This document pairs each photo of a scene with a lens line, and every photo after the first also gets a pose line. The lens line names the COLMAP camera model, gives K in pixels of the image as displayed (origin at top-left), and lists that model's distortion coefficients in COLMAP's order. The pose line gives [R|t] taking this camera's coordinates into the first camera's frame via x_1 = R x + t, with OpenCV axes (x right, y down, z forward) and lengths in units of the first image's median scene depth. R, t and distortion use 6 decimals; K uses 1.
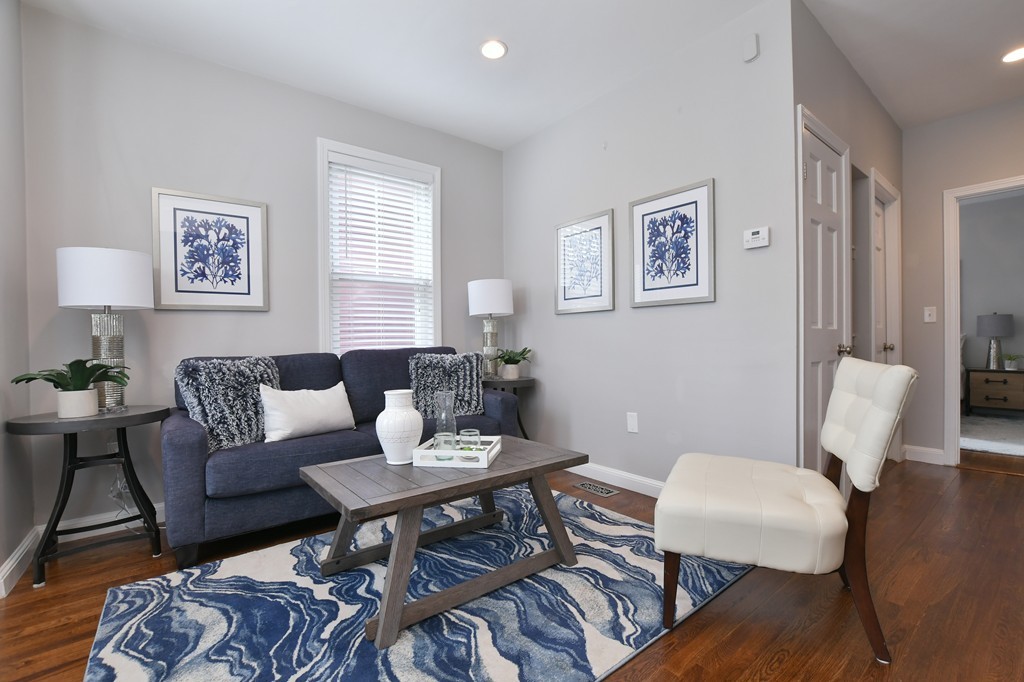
lens RADIAL K [[450.8, 0, 526.3], [0, 450.8, 347.1], [0, 0, 1]] dist [-0.035350, 0.005761]
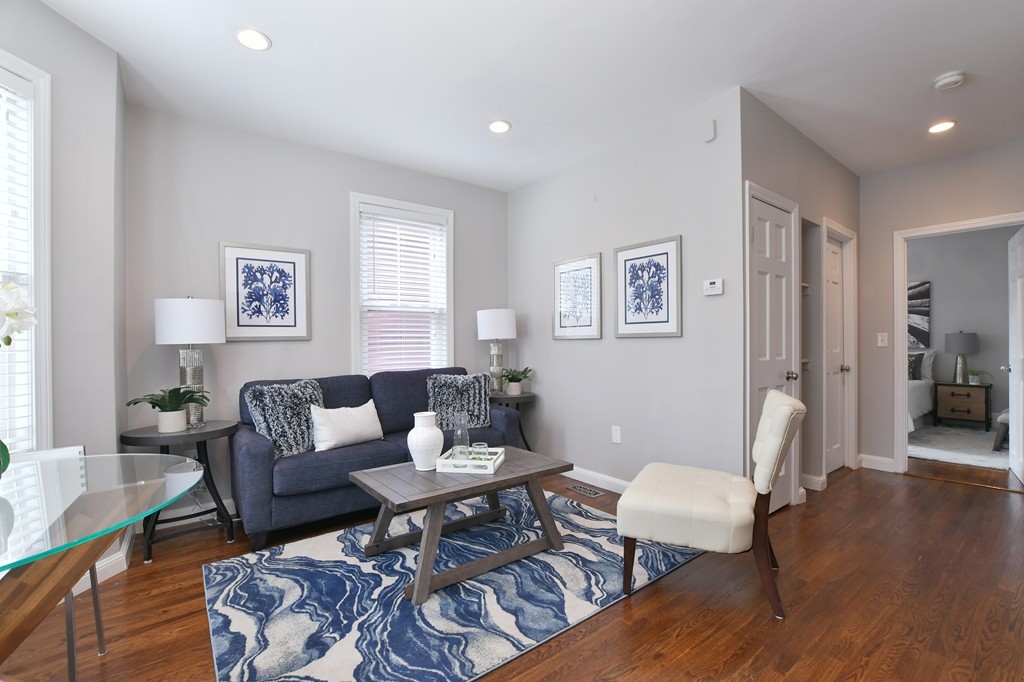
lens RADIAL K [[450.8, 0, 526.3], [0, 450.8, 347.1], [0, 0, 1]] dist [-0.035350, 0.005761]
pose [[0.999907, 0.003019, -0.013313, 0.020240], [-0.003080, 0.999985, -0.004509, -0.076818], [0.013299, 0.004550, 0.999901, -0.251316]]
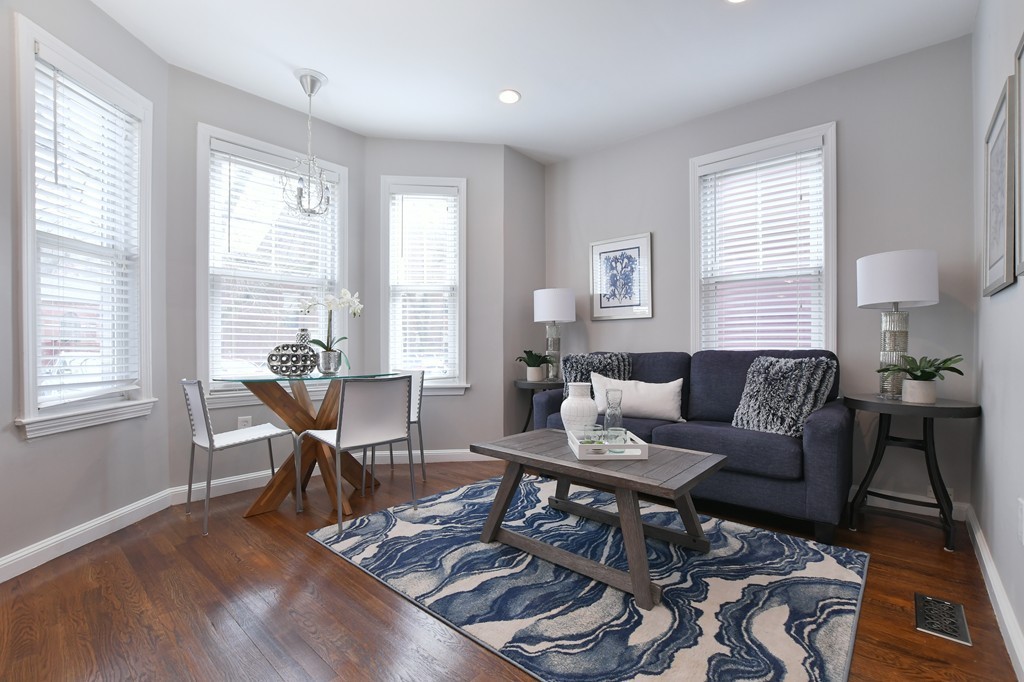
lens RADIAL K [[450.8, 0, 526.3], [0, 450.8, 347.1], [0, 0, 1]] dist [-0.035350, 0.005761]
pose [[0.179624, 0.020456, -0.983523, 0.799699], [-0.016205, 0.999710, 0.017833, -0.018272], [0.983602, 0.012735, 0.179903, 0.561556]]
